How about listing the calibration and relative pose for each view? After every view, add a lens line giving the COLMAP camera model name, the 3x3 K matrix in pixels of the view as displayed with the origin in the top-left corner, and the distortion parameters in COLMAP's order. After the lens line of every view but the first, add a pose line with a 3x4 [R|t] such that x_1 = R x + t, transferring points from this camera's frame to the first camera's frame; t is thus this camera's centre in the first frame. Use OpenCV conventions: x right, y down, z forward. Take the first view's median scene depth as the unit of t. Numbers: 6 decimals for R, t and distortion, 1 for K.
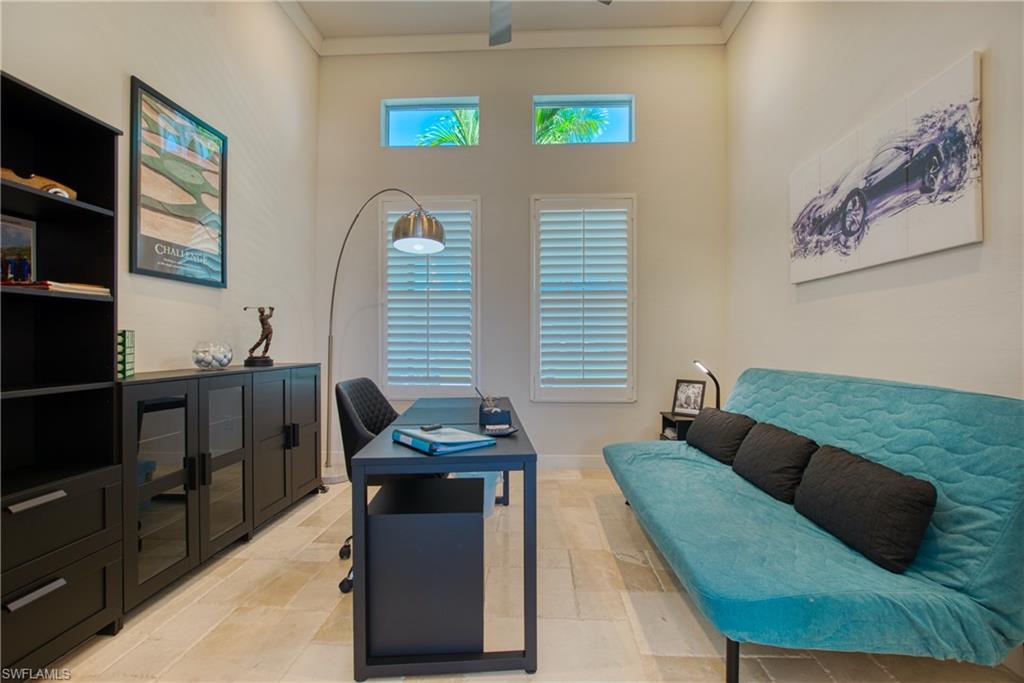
lens RADIAL K [[444.2, 0, 517.0], [0, 444.2, 344.3], [0, 0, 1]] dist [-0.026562, 0.000318]
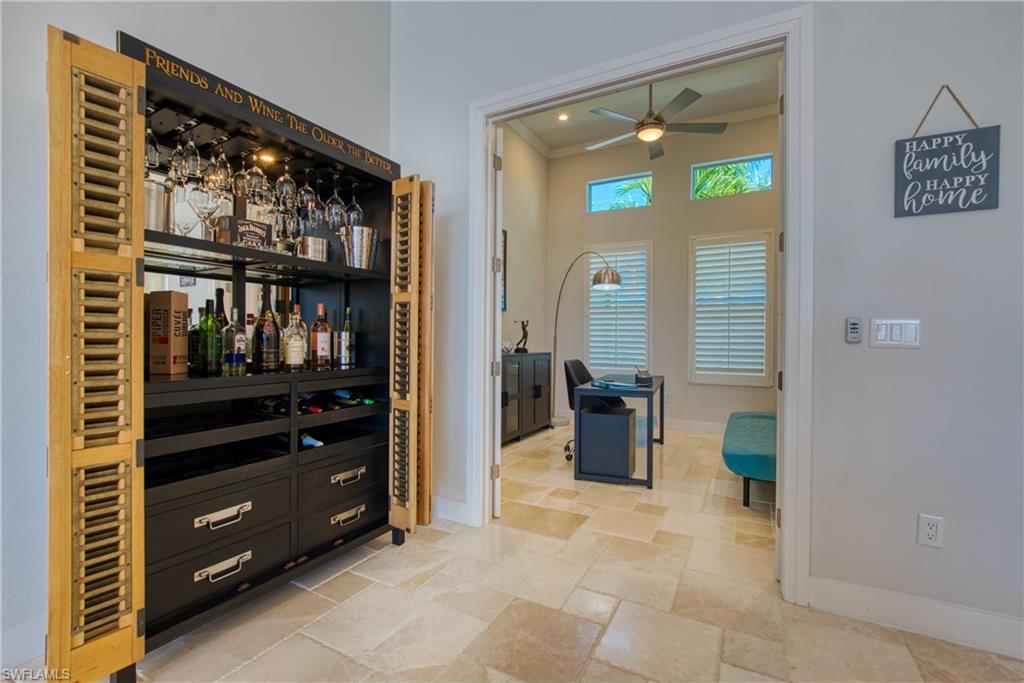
lens RADIAL K [[444.2, 0, 517.0], [0, 444.2, 344.3], [0, 0, 1]] dist [-0.026562, 0.000318]
pose [[0.900859, 0.009278, -0.434013, 0.204152], [-0.008411, 0.999957, 0.003918, 0.006031], [0.434031, 0.000121, 0.900898, -0.682882]]
